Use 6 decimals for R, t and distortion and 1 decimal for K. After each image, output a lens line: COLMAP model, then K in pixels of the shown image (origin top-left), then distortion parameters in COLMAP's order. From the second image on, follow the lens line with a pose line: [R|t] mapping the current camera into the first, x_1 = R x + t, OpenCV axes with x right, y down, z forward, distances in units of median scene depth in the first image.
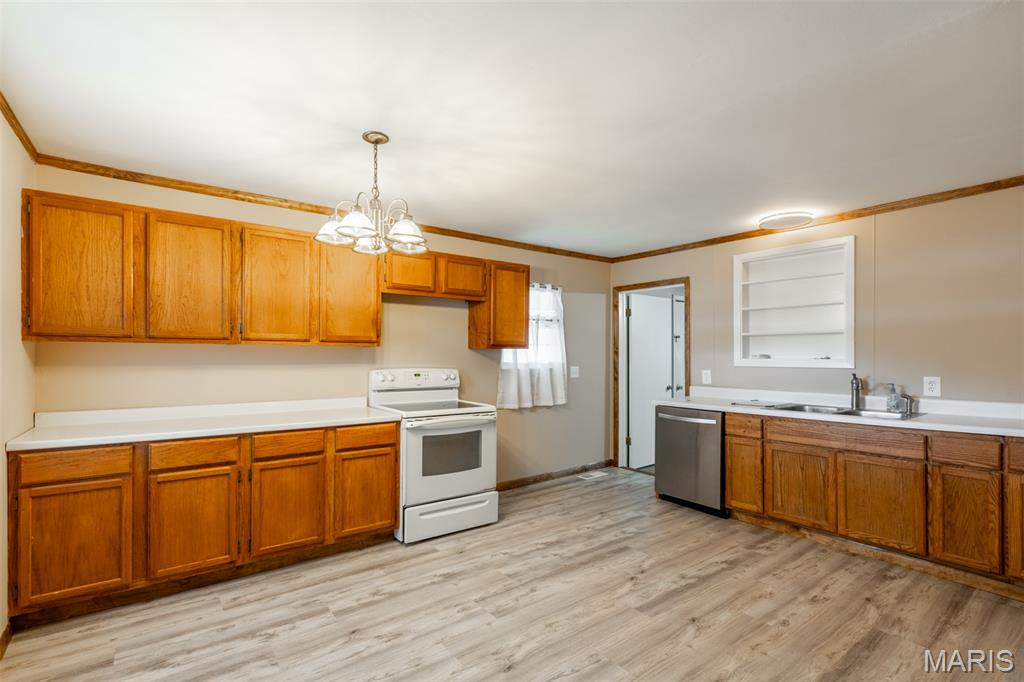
lens RADIAL K [[473.9, 0, 507.4], [0, 473.9, 349.1], [0, 0, 1]] dist [-0.002620, 0.001480]
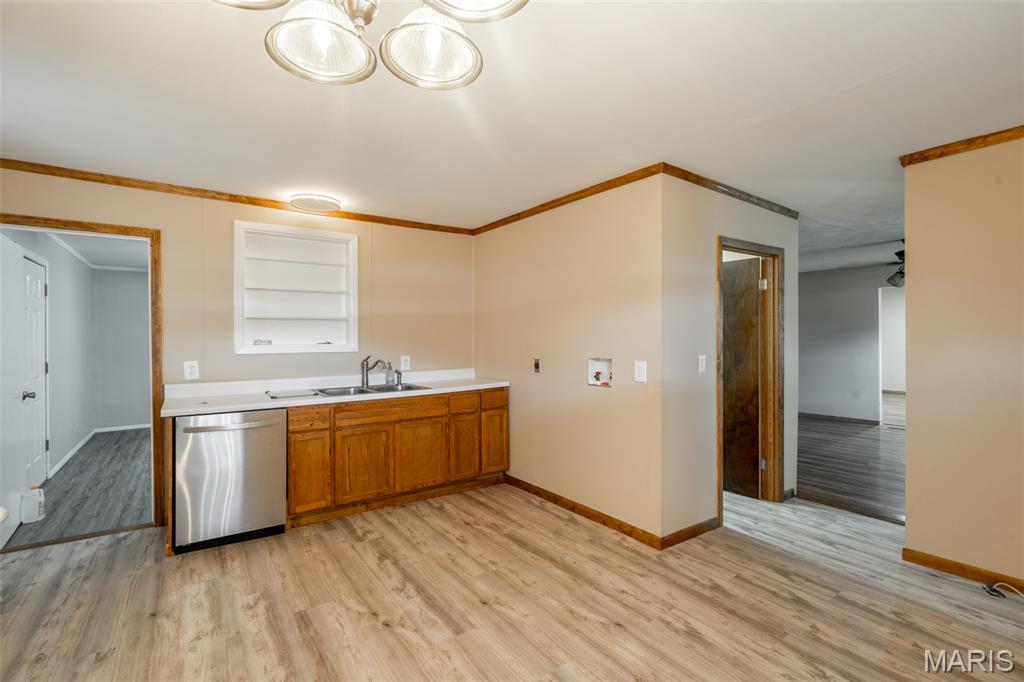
lens RADIAL K [[473.9, 0, 508.2], [0, 473.9, 337.7], [0, 0, 1]] dist [-0.002620, 0.001480]
pose [[0.028628, 0.002133, 0.999588, -0.433219], [-0.006459, 0.999977, -0.001948, 0.007516], [-0.999569, -0.006401, 0.028641, 0.654867]]
